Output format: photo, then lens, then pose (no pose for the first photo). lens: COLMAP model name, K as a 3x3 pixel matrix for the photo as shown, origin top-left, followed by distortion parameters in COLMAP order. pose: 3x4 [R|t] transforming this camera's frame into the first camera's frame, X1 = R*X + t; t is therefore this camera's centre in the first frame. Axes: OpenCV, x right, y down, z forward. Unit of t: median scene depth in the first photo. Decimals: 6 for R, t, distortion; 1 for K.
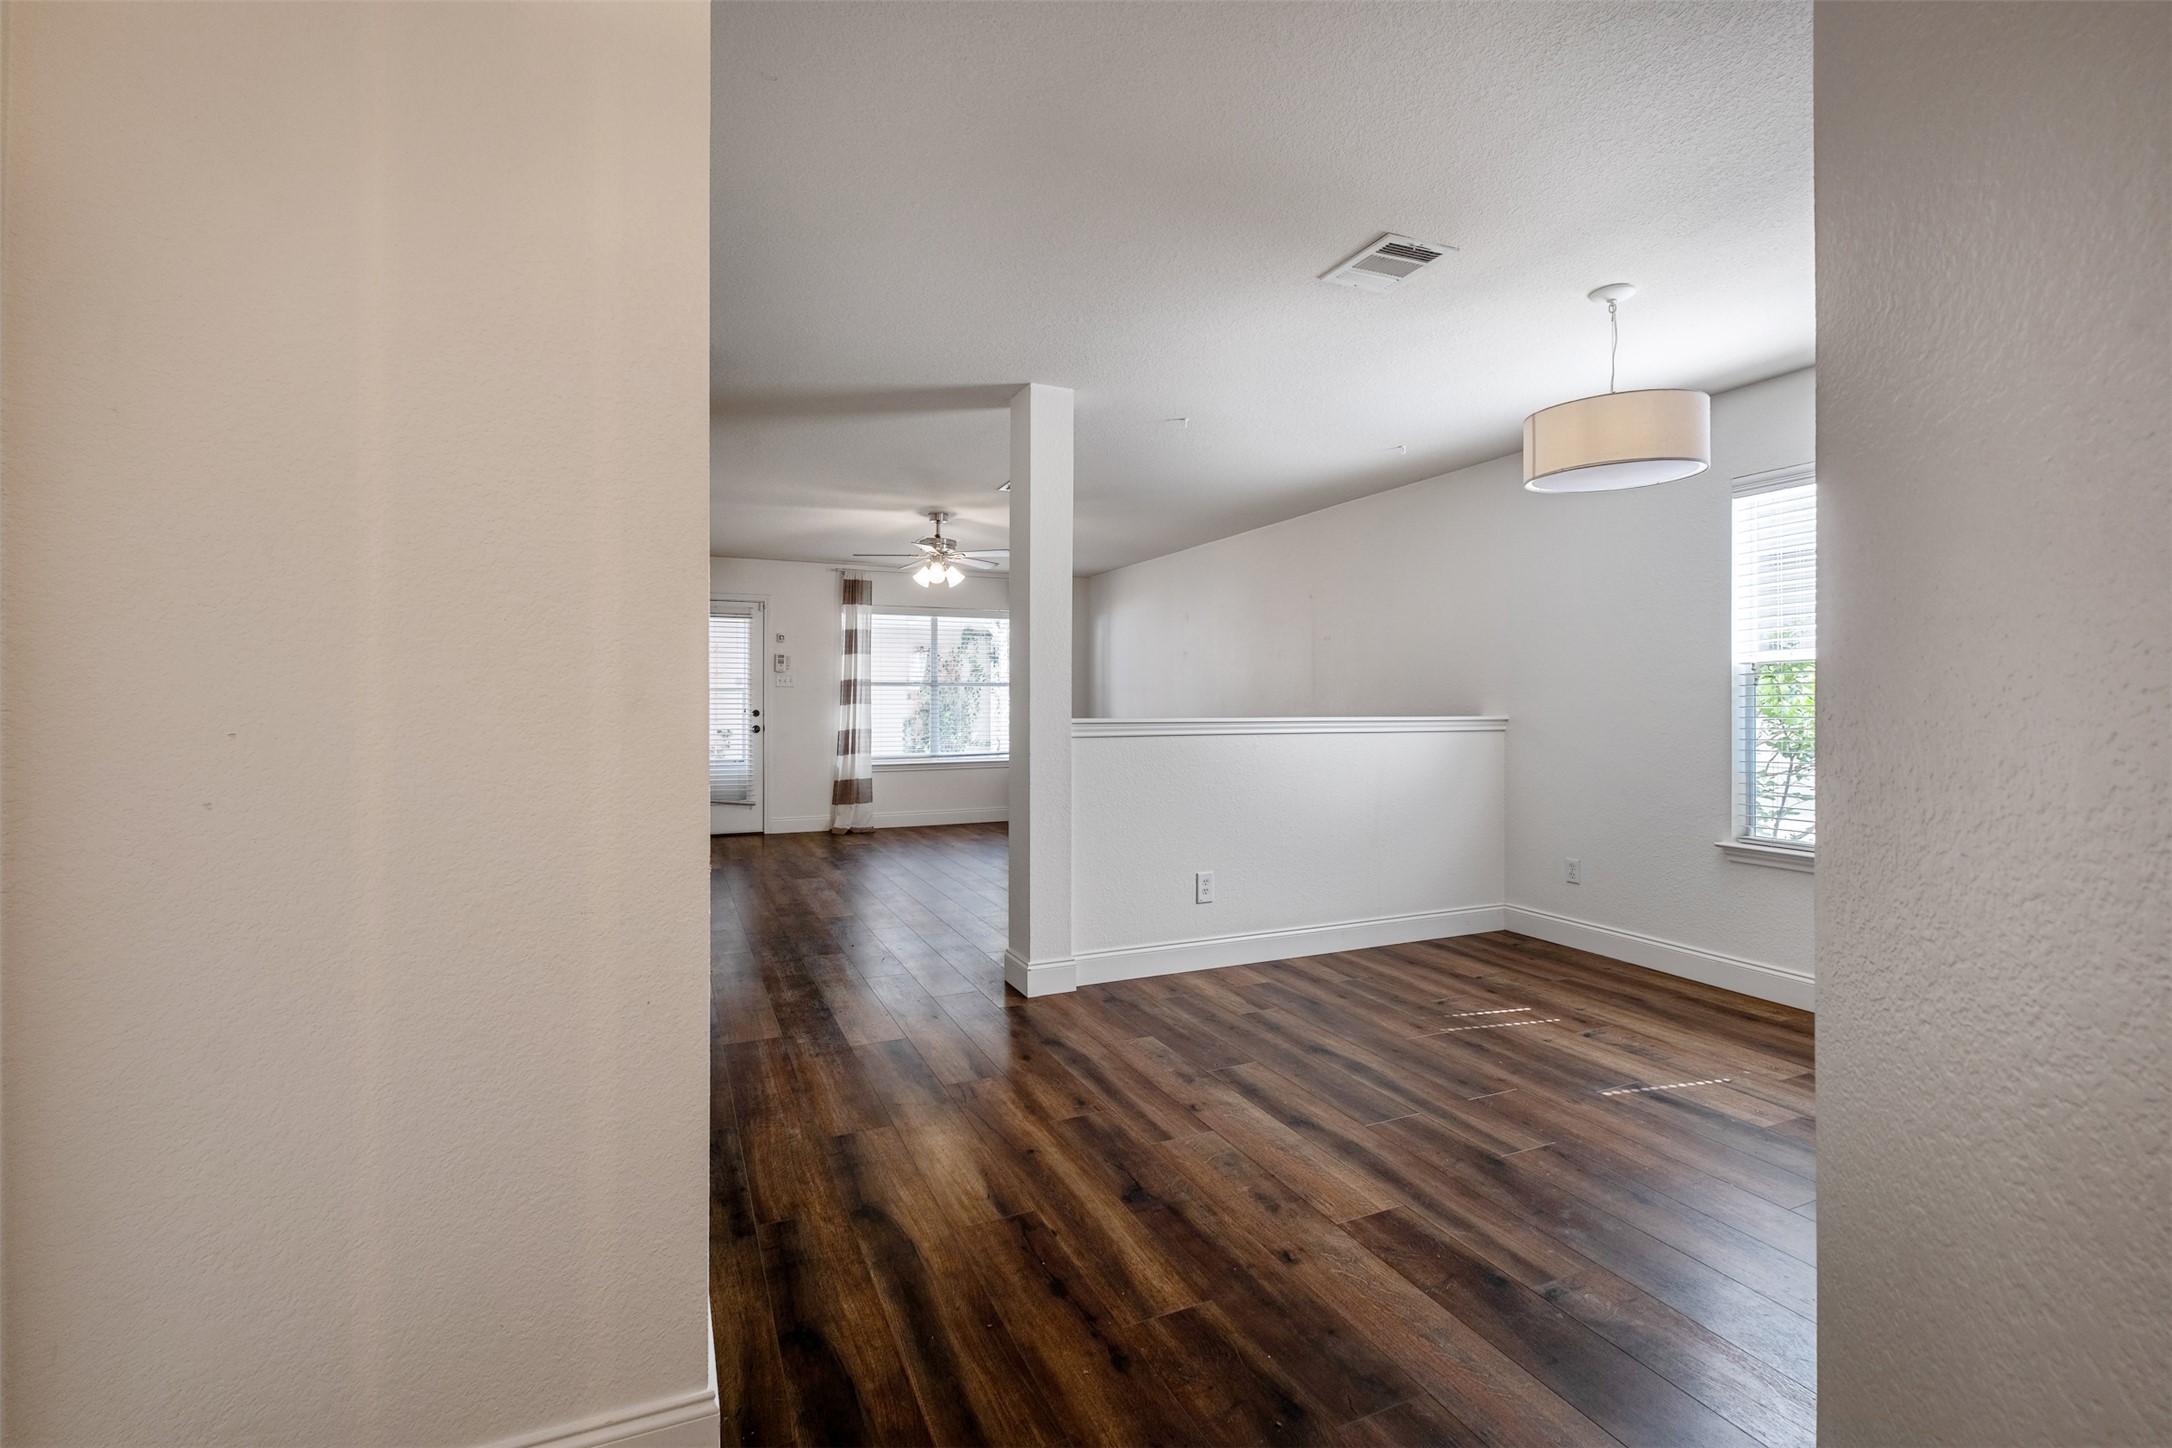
lens RADIAL K [[940.6, 0, 1082.2], [0, 940.6, 707.0], [0, 0, 1]] dist [-0.001485, -0.000397]
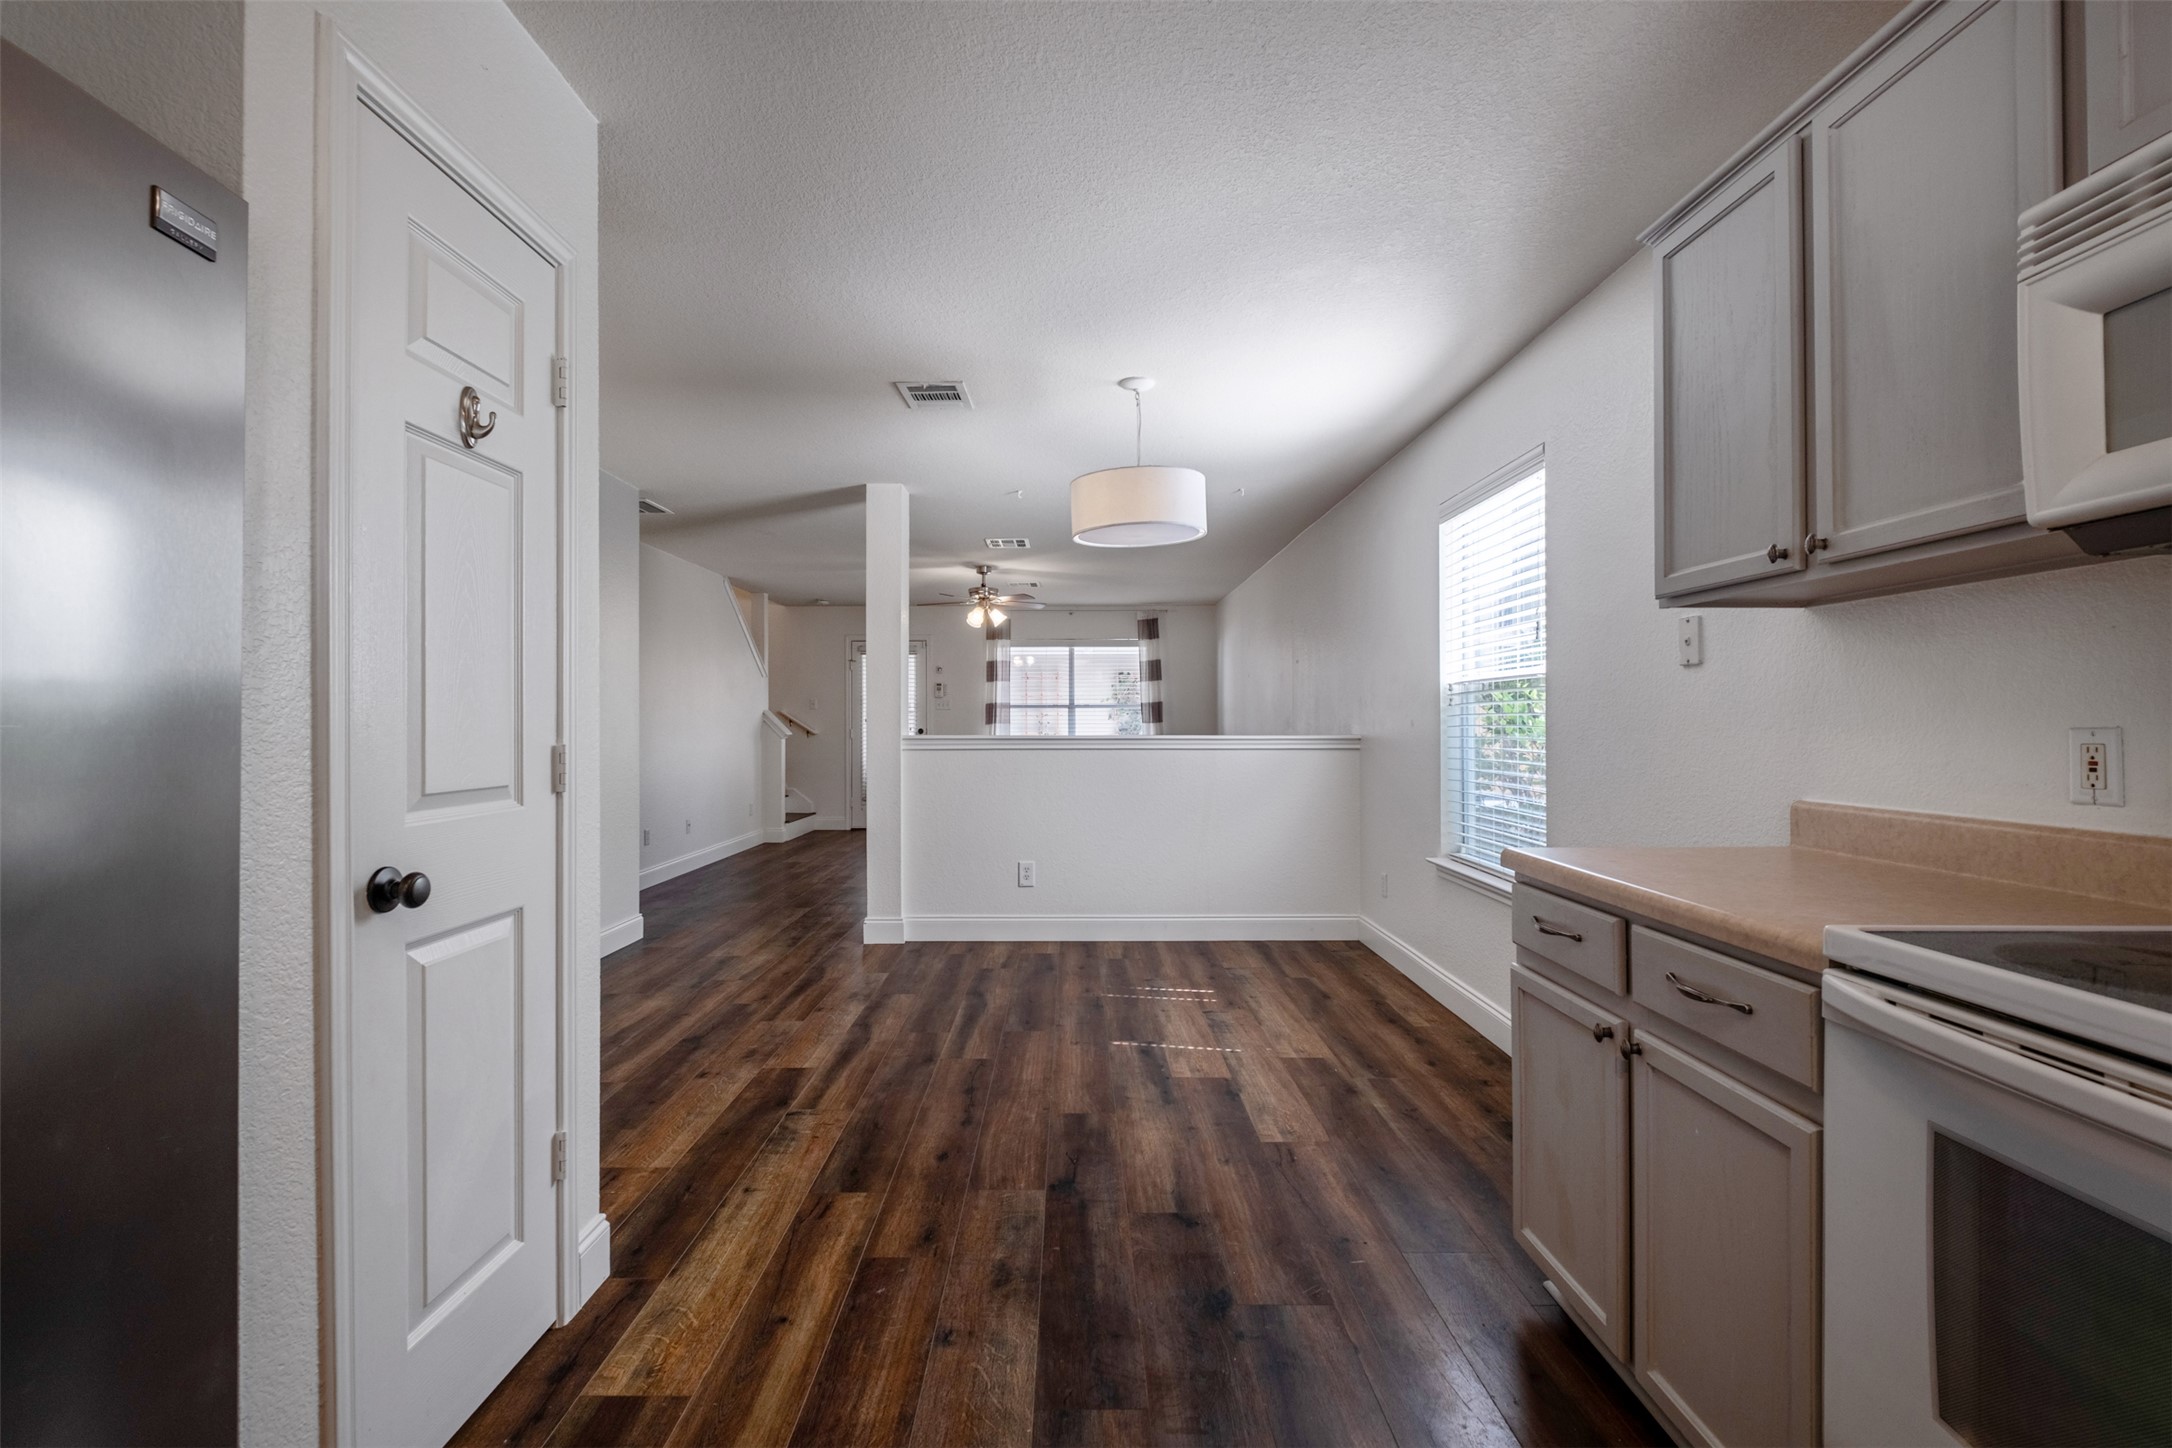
lens RADIAL K [[949.1, 0, 1086.0], [0, 949.1, 724.0], [0, 0, 1]] dist [-0.001256, -0.000373]
pose [[0.917261, -0.001199, -0.398286, 0.346467], [0.000462, 0.999998, -0.001946, -0.000337], [0.398287, 0.001601, 0.917259, -0.049962]]
